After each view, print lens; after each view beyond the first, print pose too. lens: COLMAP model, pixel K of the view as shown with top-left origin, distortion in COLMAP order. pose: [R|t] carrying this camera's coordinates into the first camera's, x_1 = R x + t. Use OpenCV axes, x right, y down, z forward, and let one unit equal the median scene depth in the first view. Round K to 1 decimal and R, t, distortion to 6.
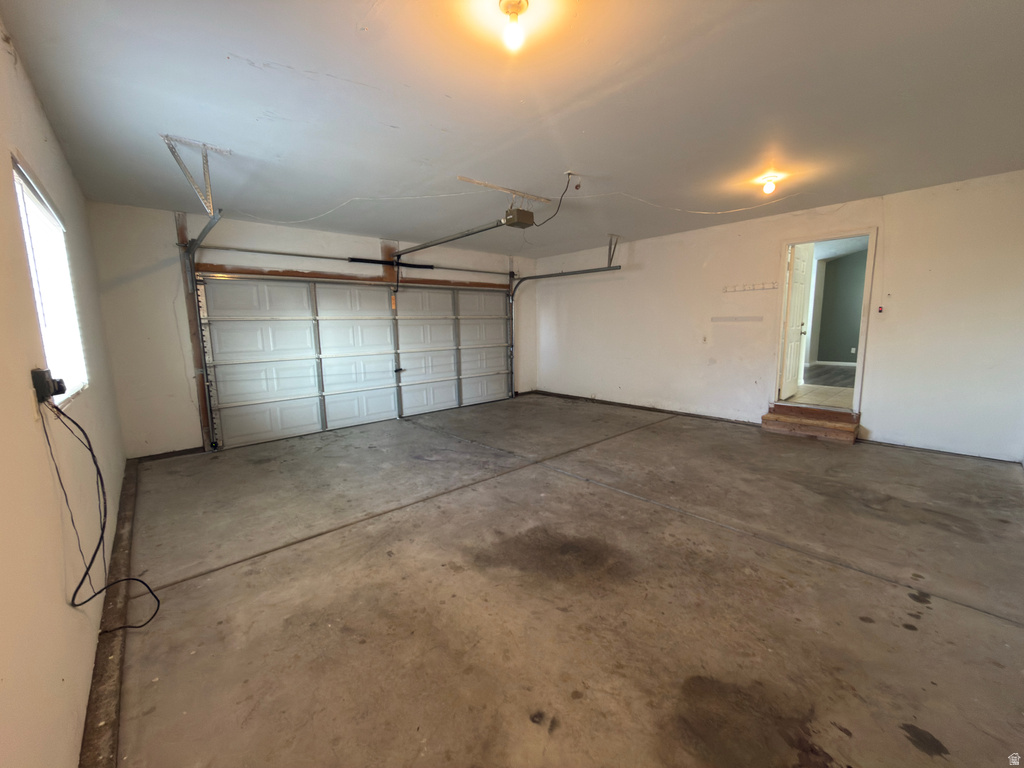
lens RADIAL K [[409.2, 0, 511.4], [0, 409.2, 381.3], [0, 0, 1]] dist [-0.000374, -0.000487]
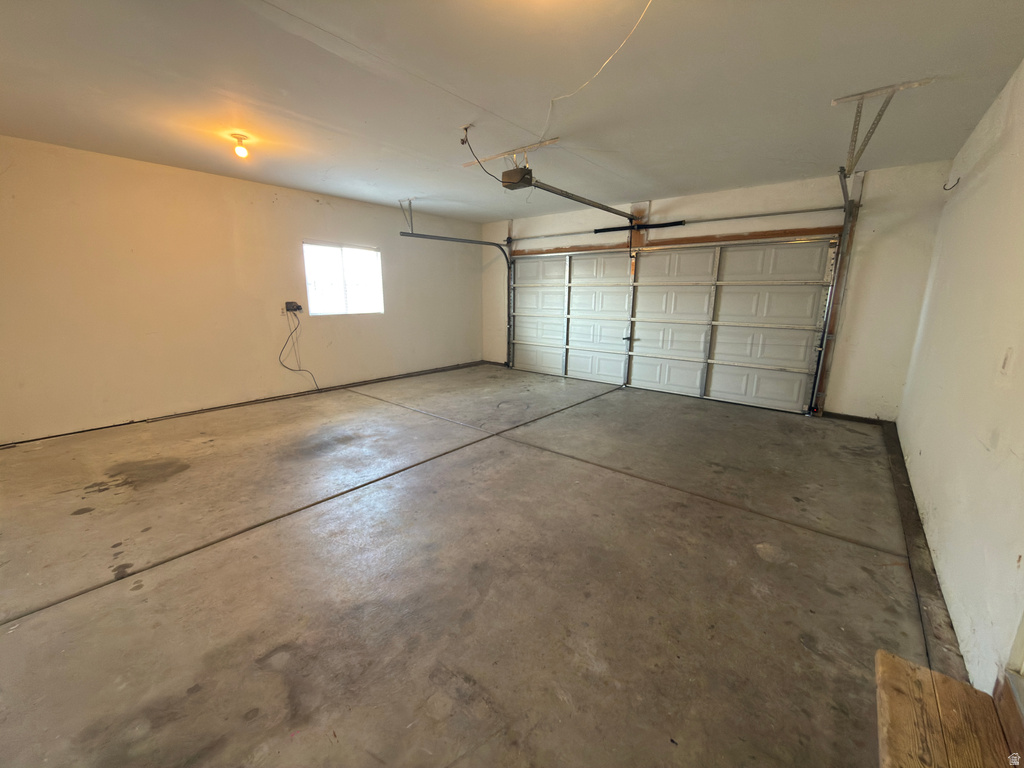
lens RADIAL K [[409.2, 0, 511.5], [0, 409.2, 384.8], [0, 0, 1]] dist [-0.000374, -0.000487]
pose [[0.140242, 0.235812, -0.961626, 0.740170], [-0.143467, 0.965814, 0.215916, -0.102974], [0.979668, 0.107681, 0.169279, 0.636457]]
